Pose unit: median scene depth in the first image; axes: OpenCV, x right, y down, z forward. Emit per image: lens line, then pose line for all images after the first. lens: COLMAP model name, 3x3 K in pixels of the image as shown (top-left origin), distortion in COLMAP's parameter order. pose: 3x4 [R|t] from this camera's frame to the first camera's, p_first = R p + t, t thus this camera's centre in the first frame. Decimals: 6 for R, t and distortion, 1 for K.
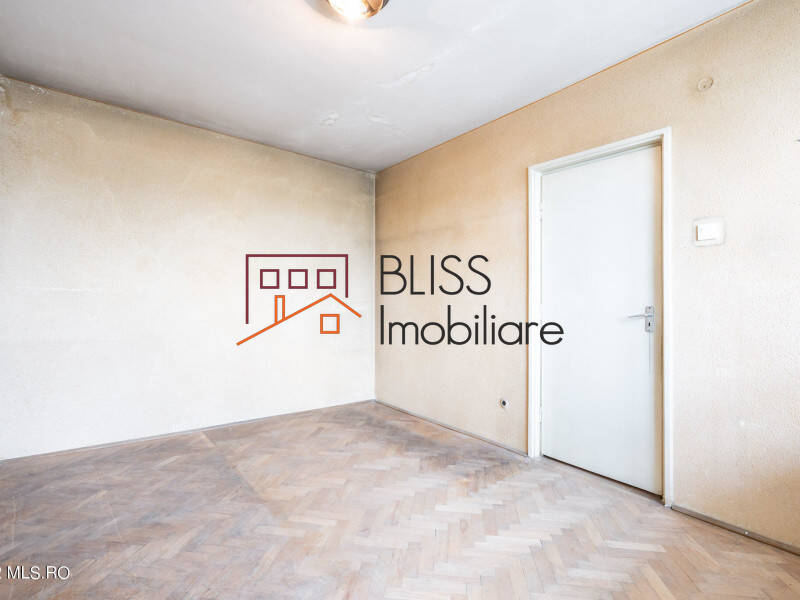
lens RADIAL K [[408.0, 0, 400.0], [0, 408.0, 300.0], [0, 0, 1]] dist [-0.002078, 0.000111]
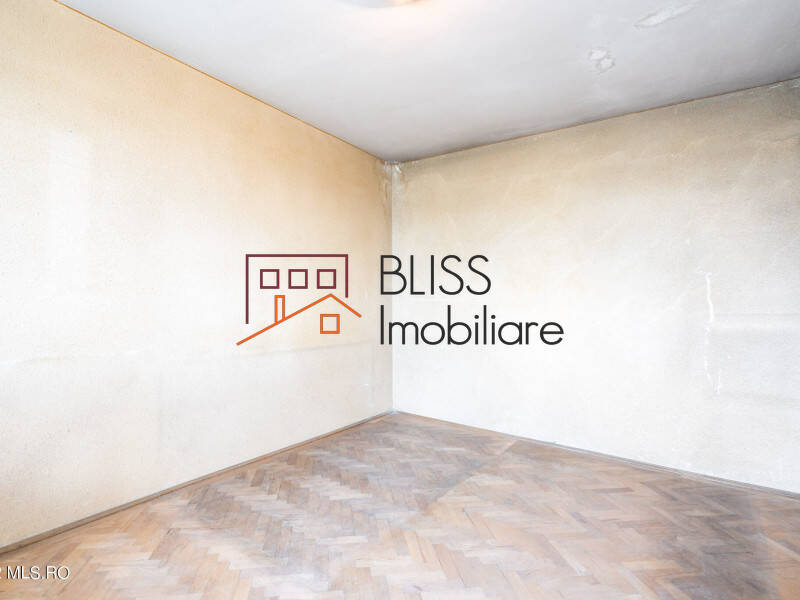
lens RADIAL K [[428.0, 0, 399.8], [0, 428.0, 302.7], [0, 0, 1]] dist [-0.002237, -0.000041]
pose [[0.249640, -0.003825, -0.968331, 0.494607], [-0.003754, 0.999981, -0.004918, -0.008590], [0.968331, 0.004863, 0.249621, 0.489177]]
